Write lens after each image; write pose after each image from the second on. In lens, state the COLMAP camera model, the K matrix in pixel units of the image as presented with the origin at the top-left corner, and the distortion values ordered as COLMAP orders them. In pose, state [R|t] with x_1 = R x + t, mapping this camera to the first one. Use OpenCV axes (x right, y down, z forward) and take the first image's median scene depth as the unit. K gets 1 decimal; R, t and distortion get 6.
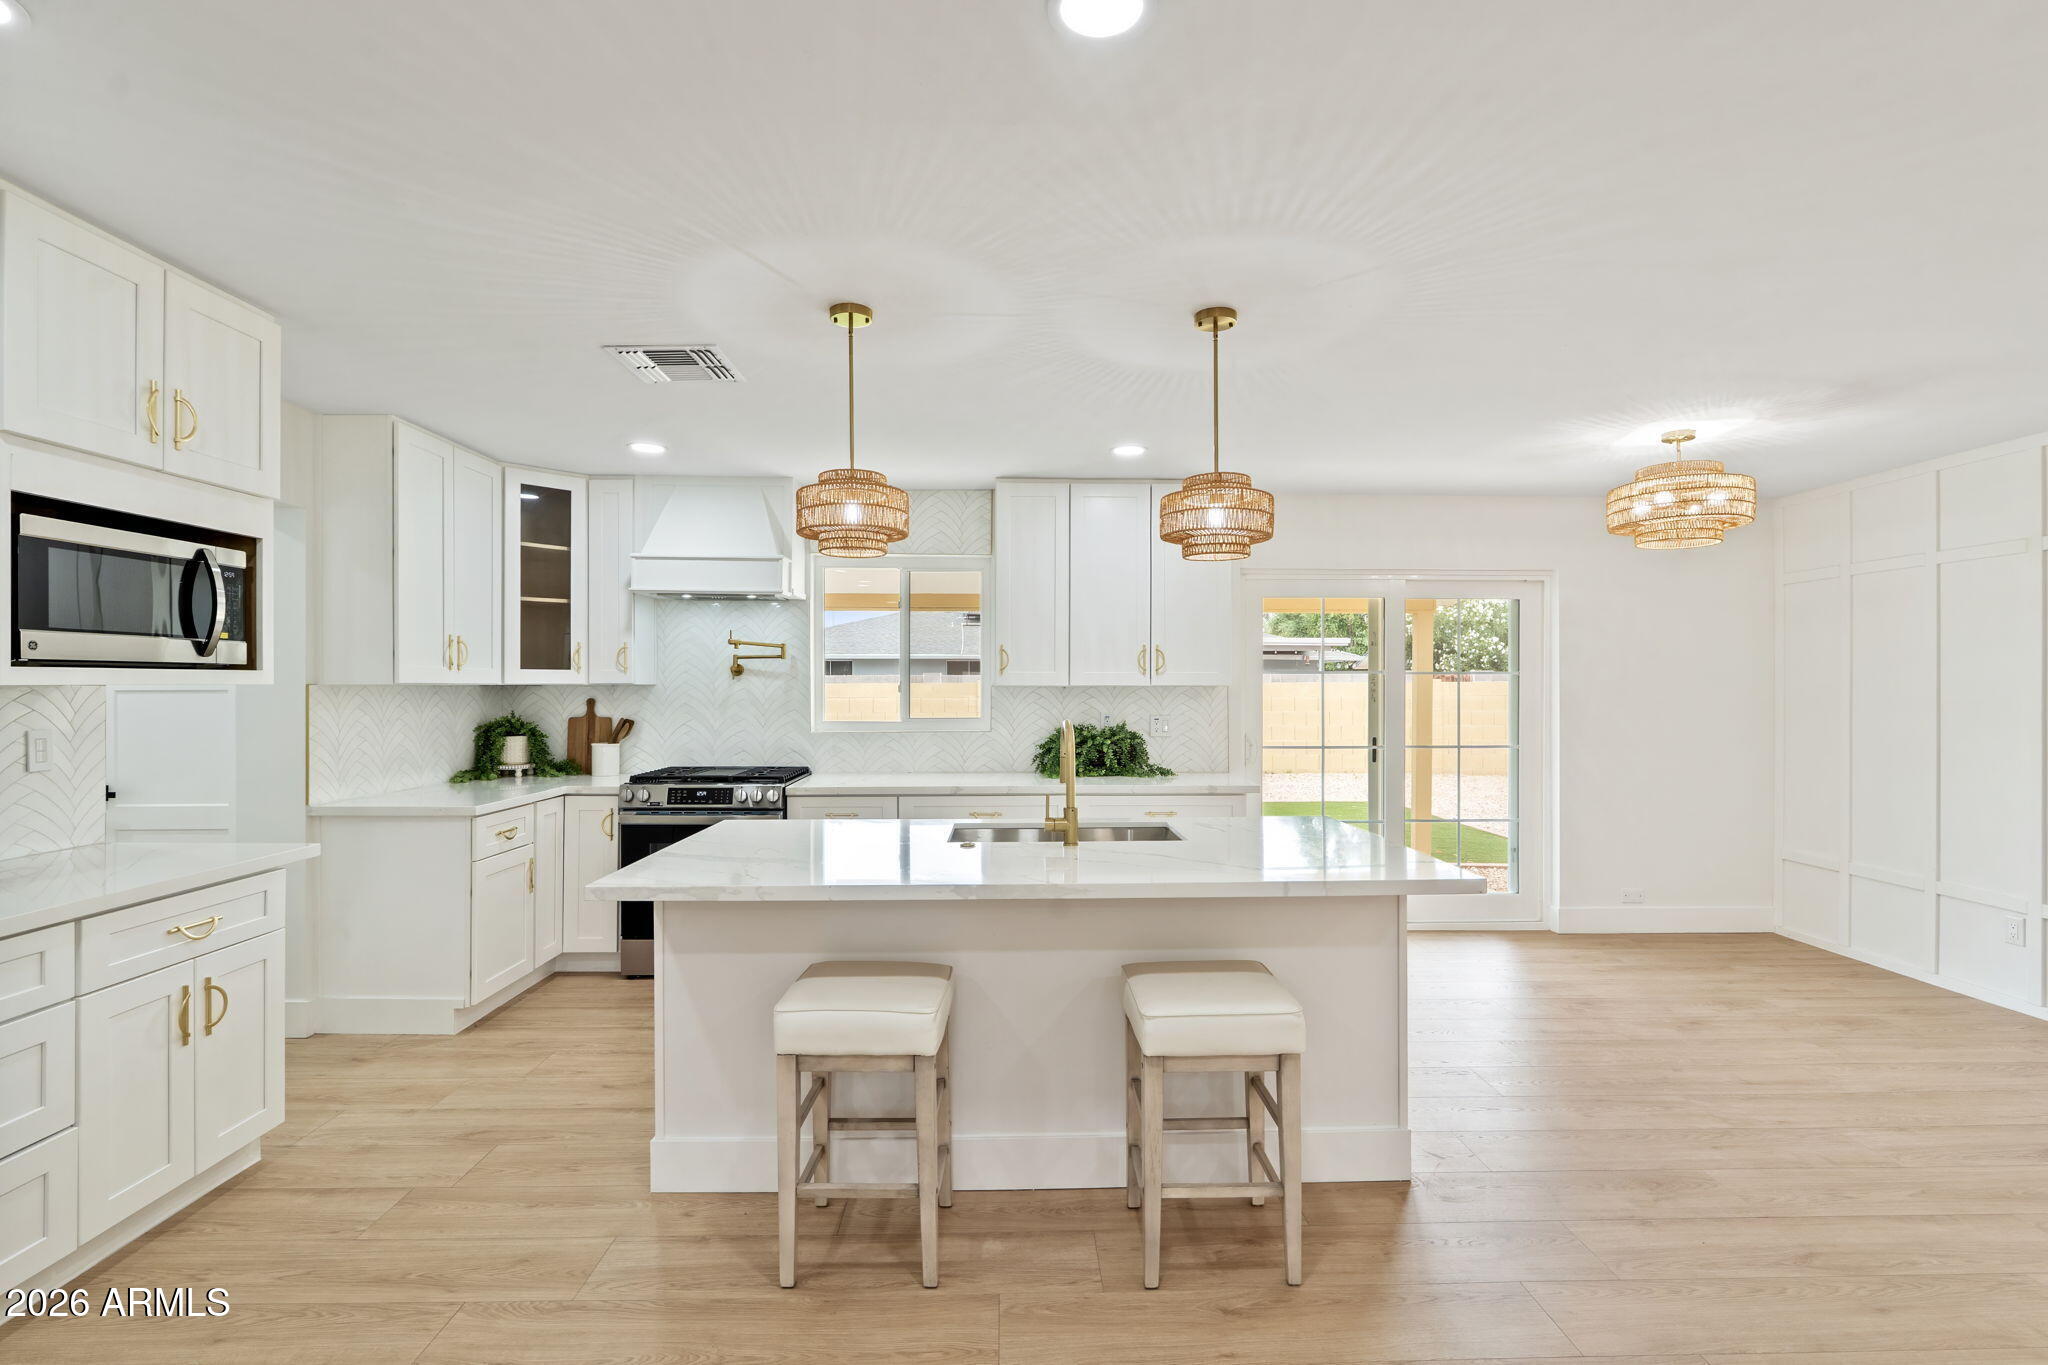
lens RADIAL K [[952.2, 0, 1026.5], [0, 952.2, 684.6], [0, 0, 1]] dist [-0.000863, -0.000639]
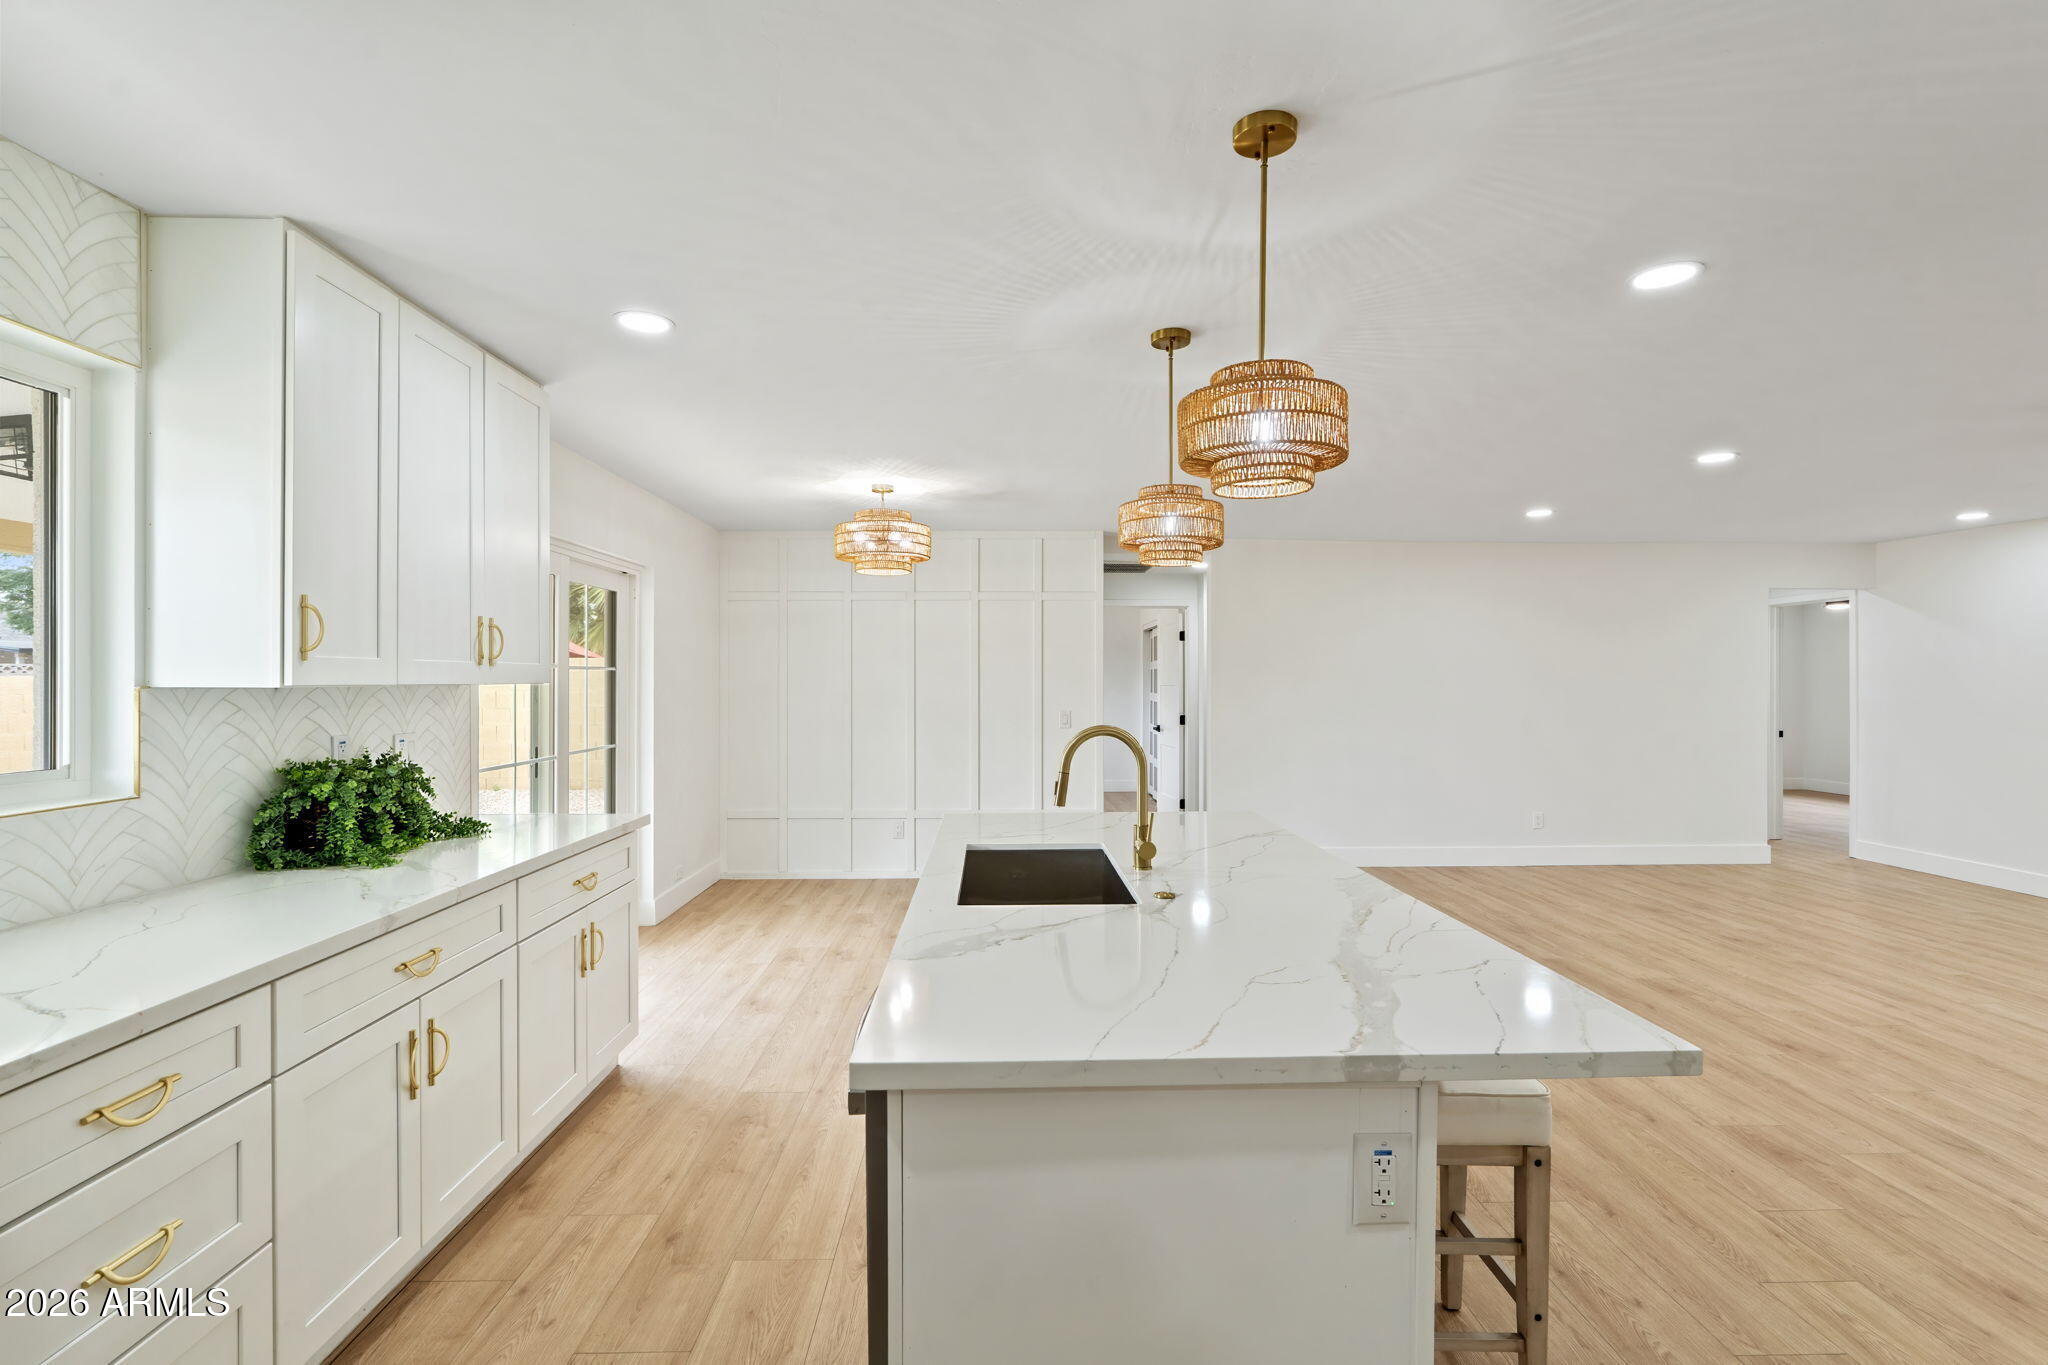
lens RADIAL K [[923.3, 0, 1021.8], [0, 923.3, 681.9], [0, 0, 1]] dist [-0.003419, 0.000098]
pose [[0.001081, -0.003316, 0.999994, -0.499110], [0.000741, 0.999994, 0.003315, -0.002175], [-0.999999, 0.000737, 0.001084, 0.706657]]
